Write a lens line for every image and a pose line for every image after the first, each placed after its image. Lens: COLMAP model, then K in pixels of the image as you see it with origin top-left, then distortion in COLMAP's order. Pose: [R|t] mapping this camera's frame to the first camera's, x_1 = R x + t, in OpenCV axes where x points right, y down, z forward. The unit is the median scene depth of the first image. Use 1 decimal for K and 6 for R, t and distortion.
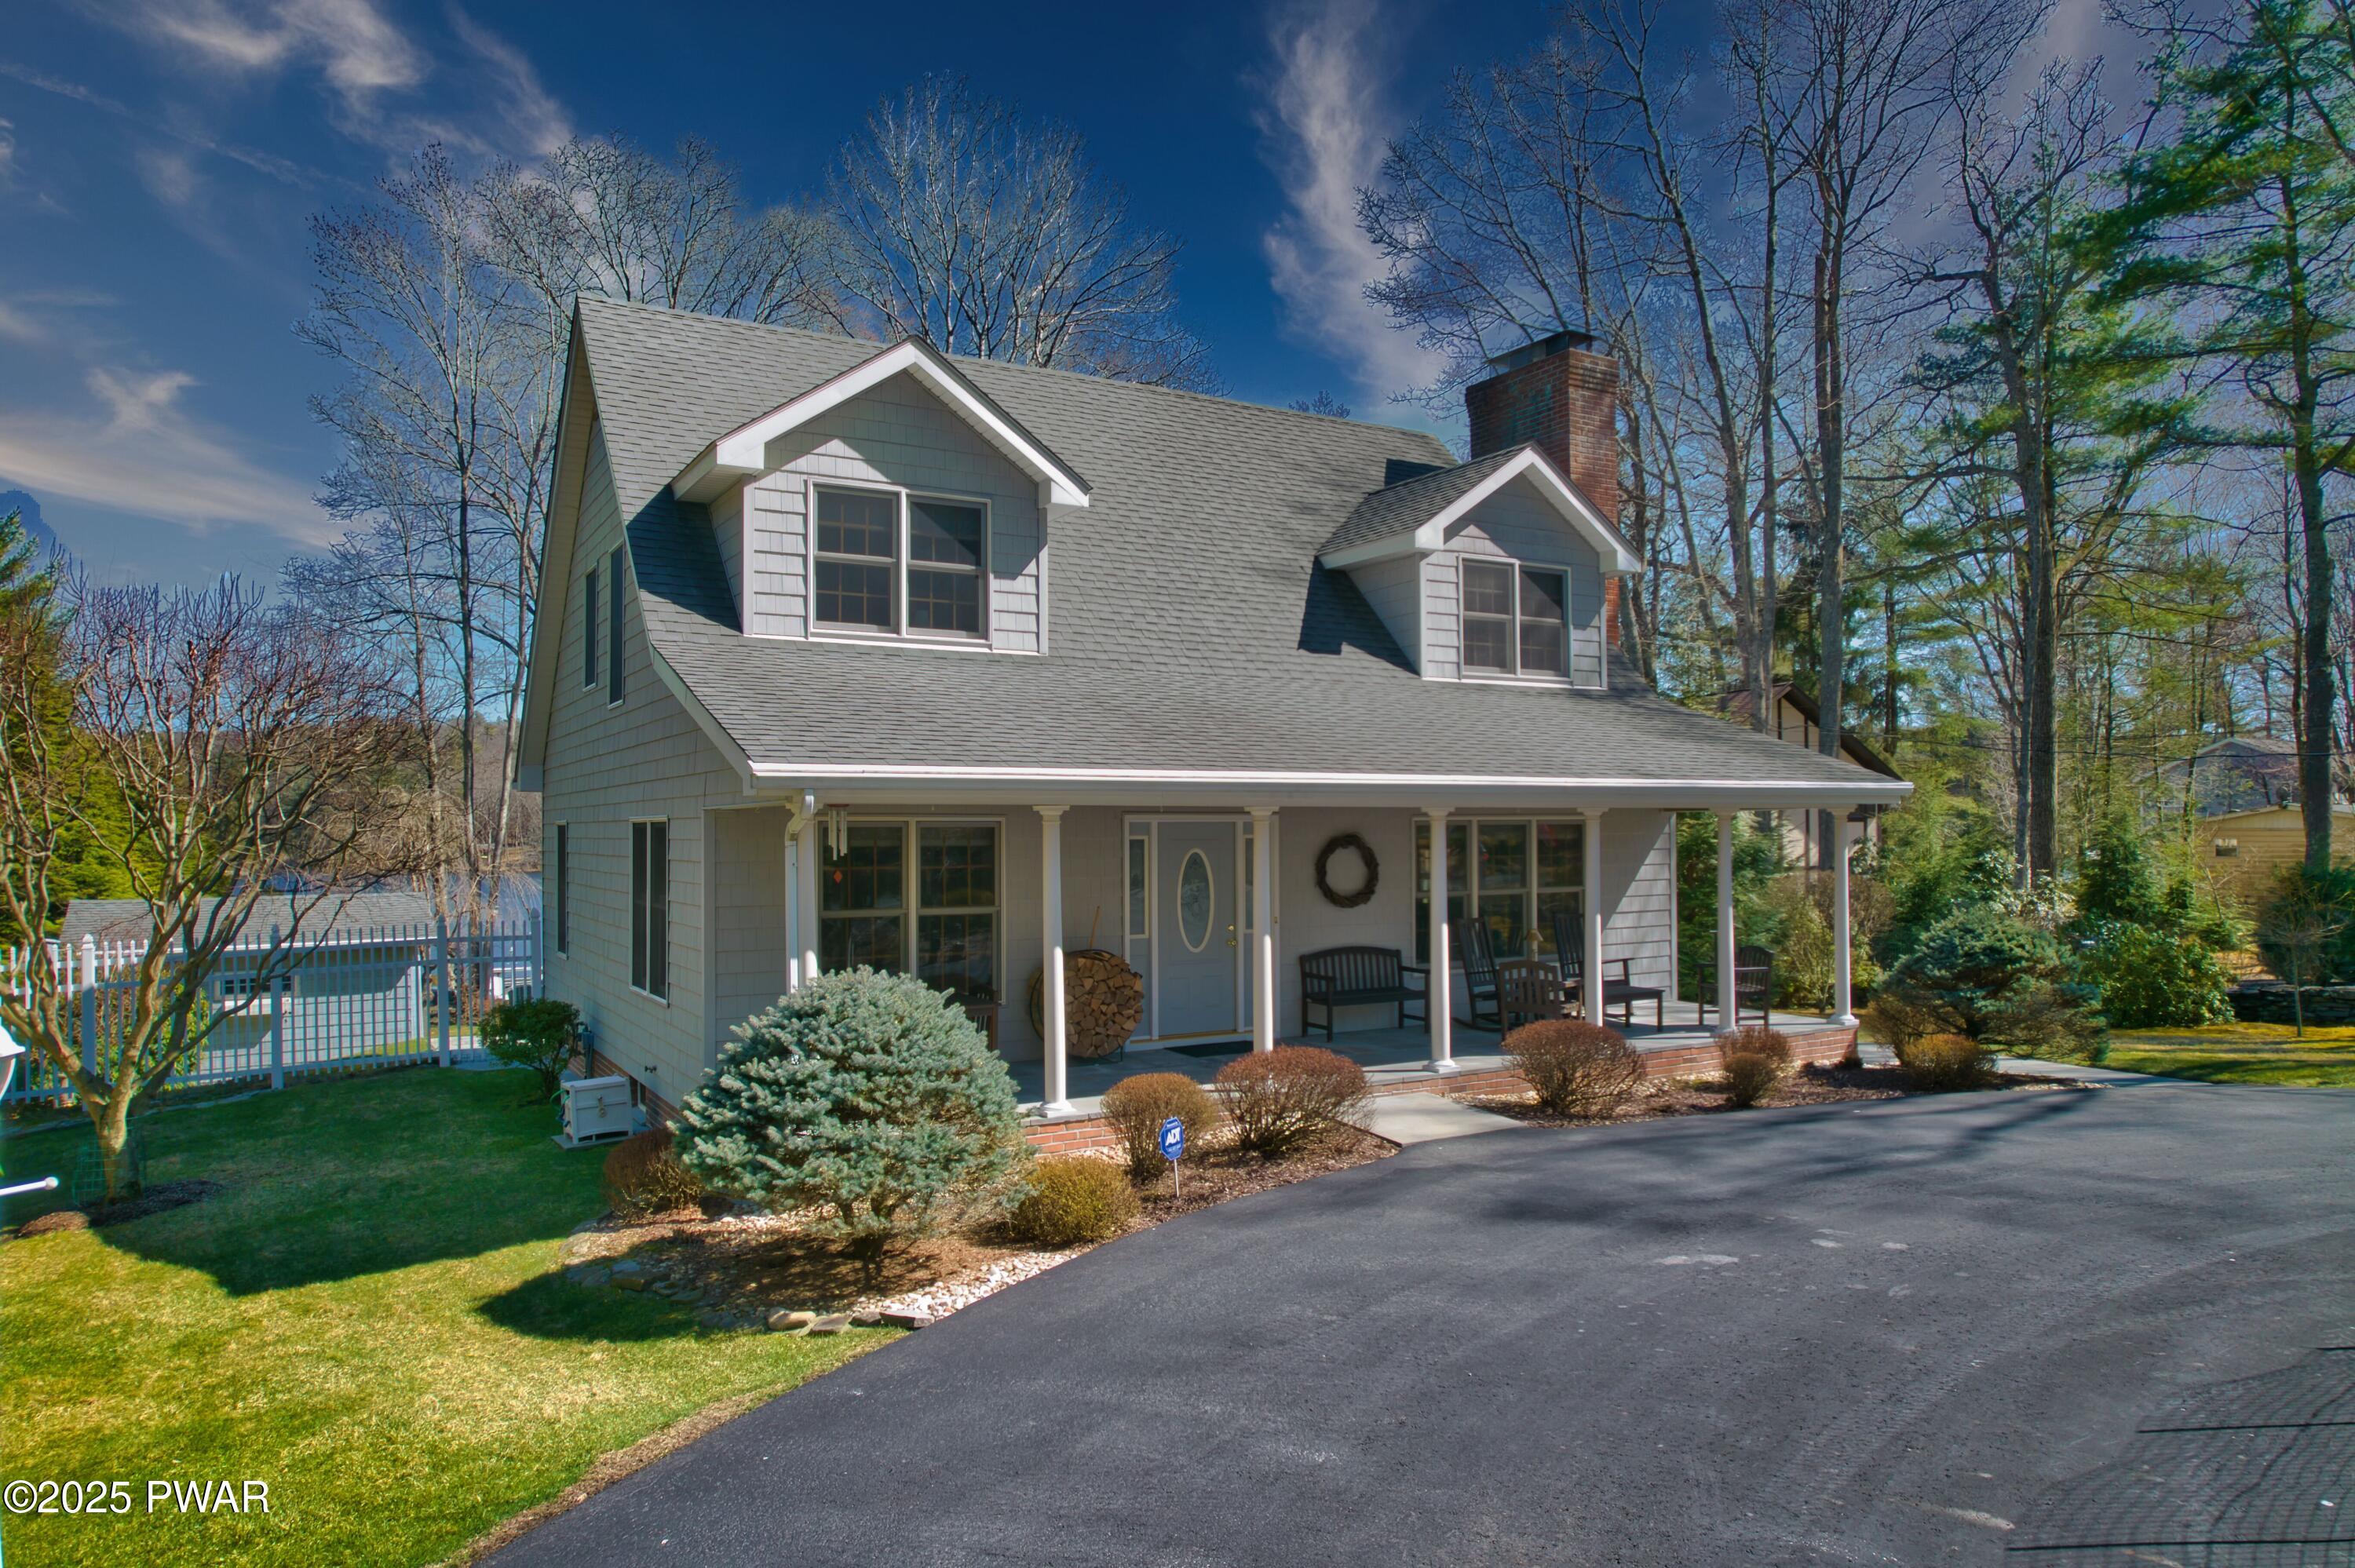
lens RADIAL K [[1527.3, 0, 1185.1], [0, 1527.3, 806.9], [0, 0, 1]] dist [-0.082032, 0.077770]
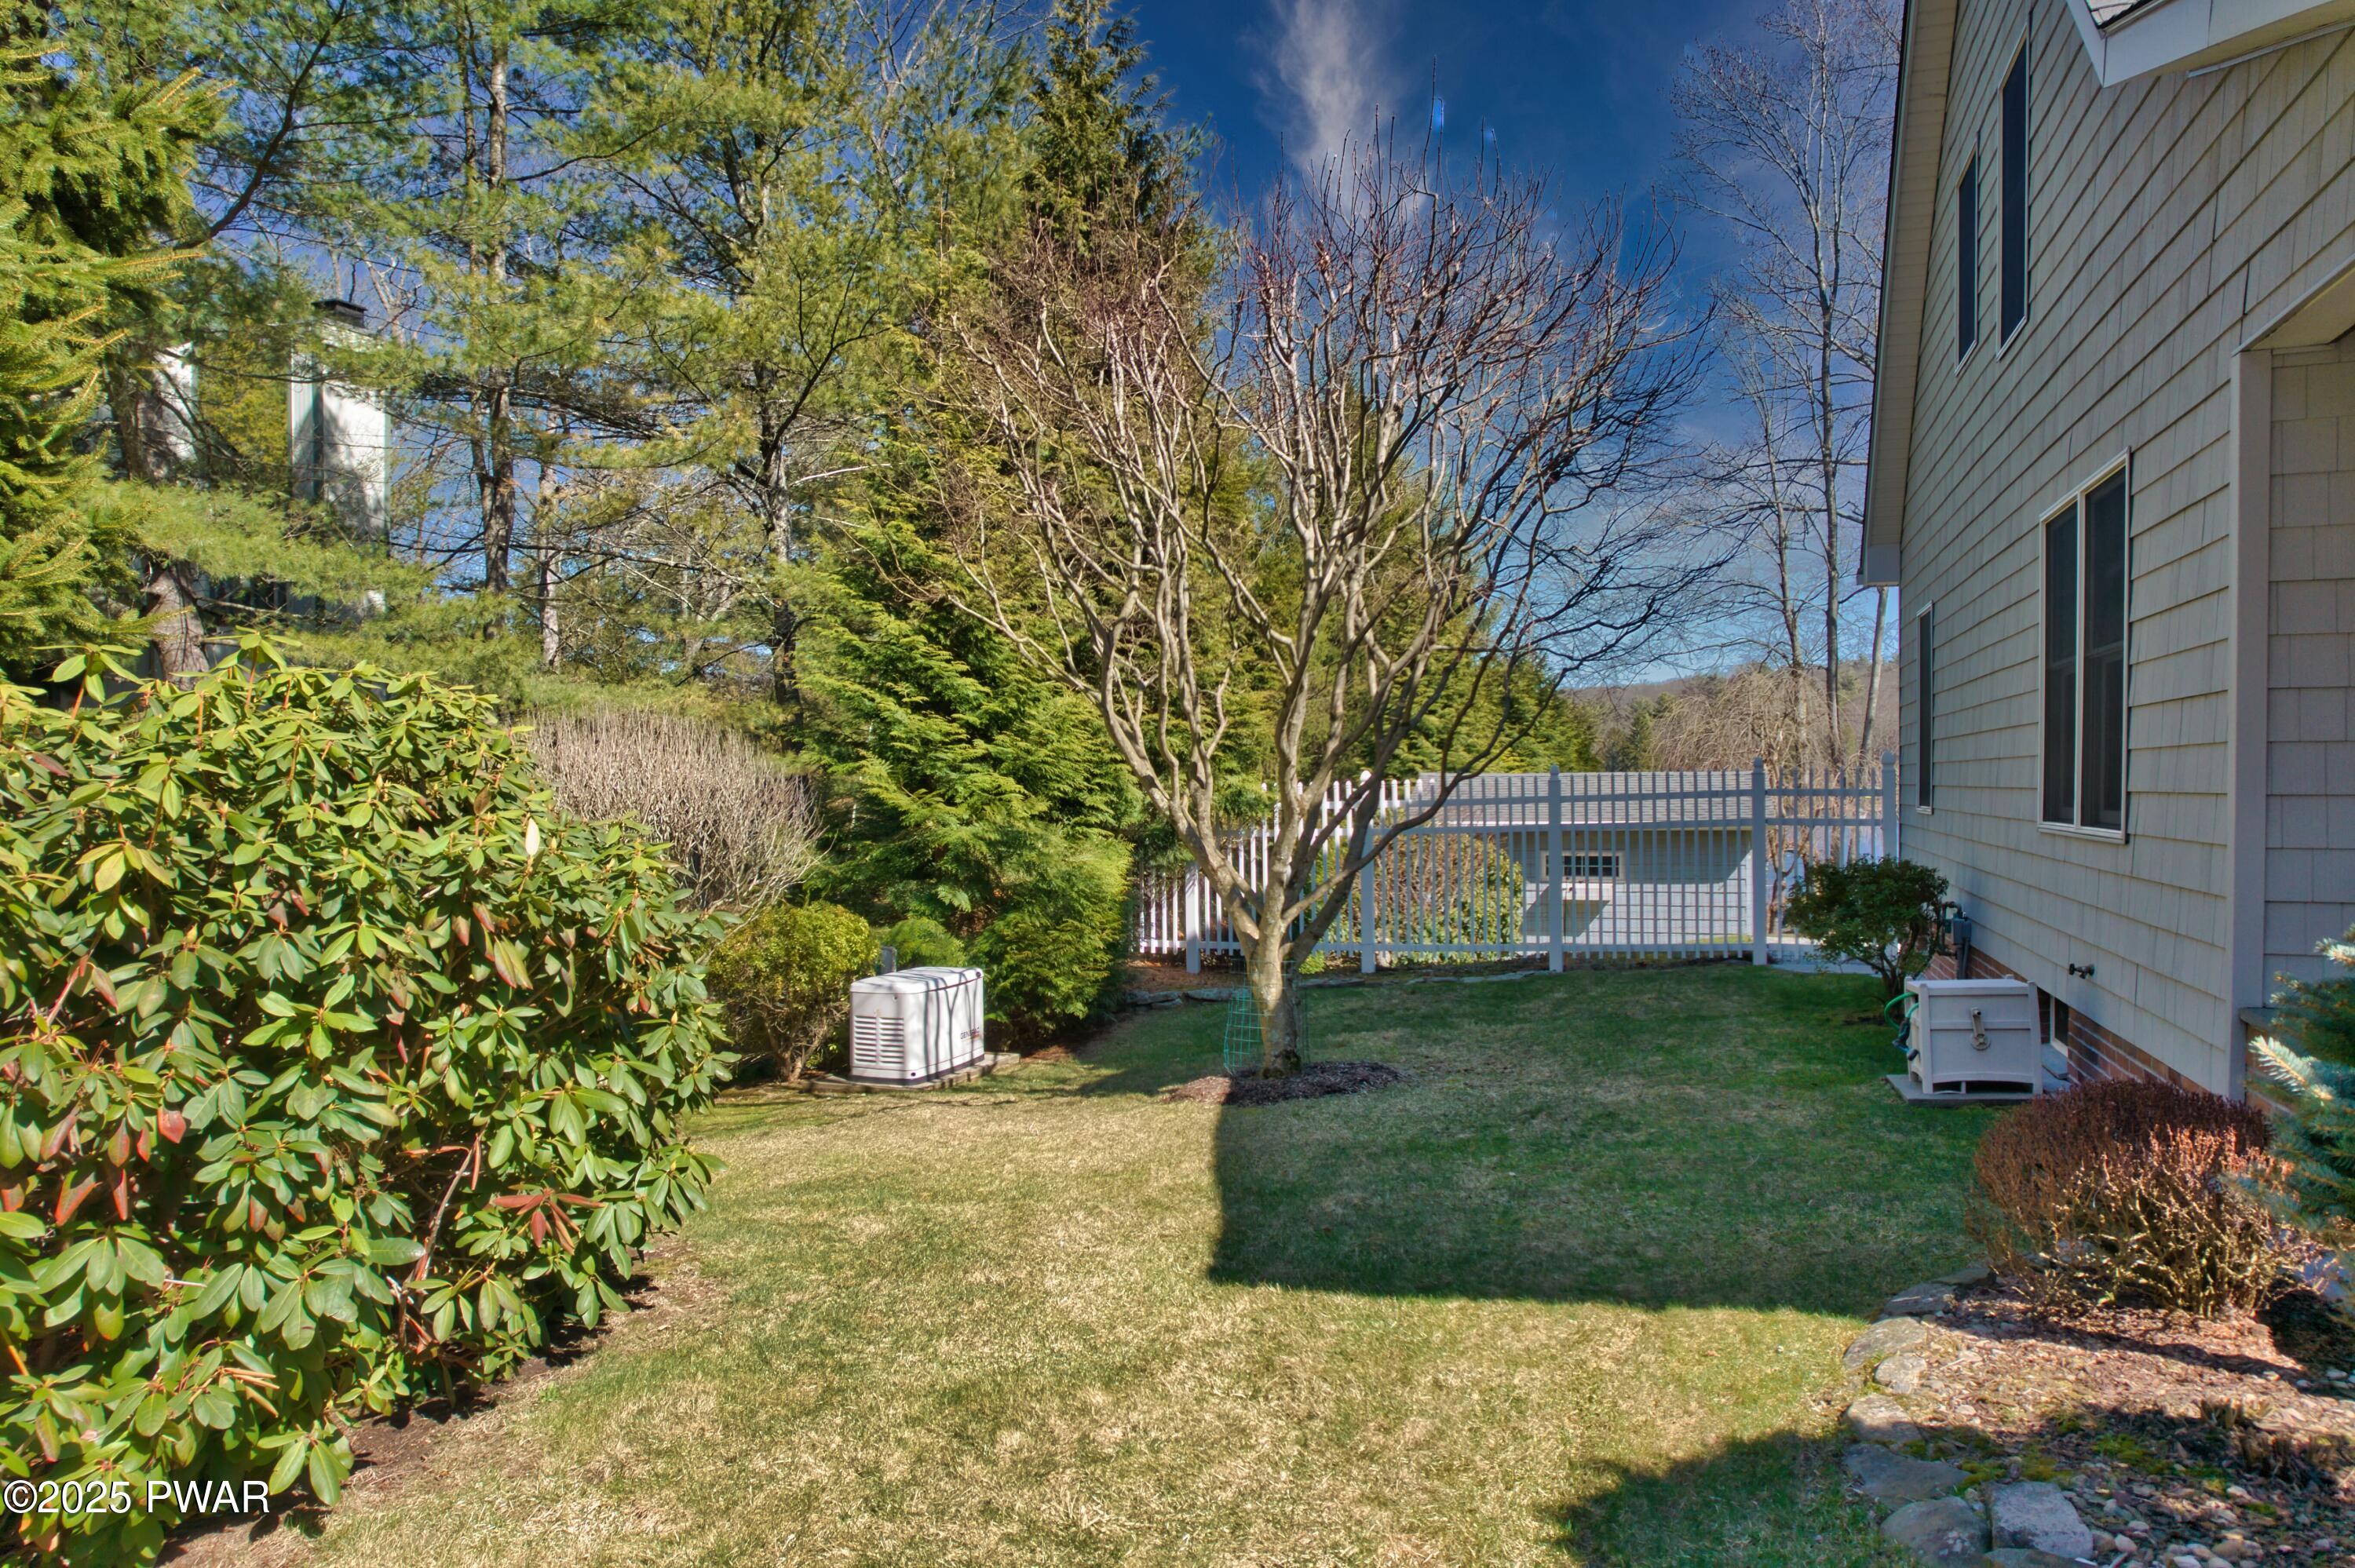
lens RADIAL K [[1527.3, 0, 1185.1], [0, 1527.3, 806.9], [0, 0, 1]] dist [-0.082032, 0.077770]
pose [[0.650636, 0.016046, -0.759220, -0.225159], [0.010731, 0.999483, 0.030320, 0.134076], [0.759314, -0.027875, 0.650127, 0.593380]]
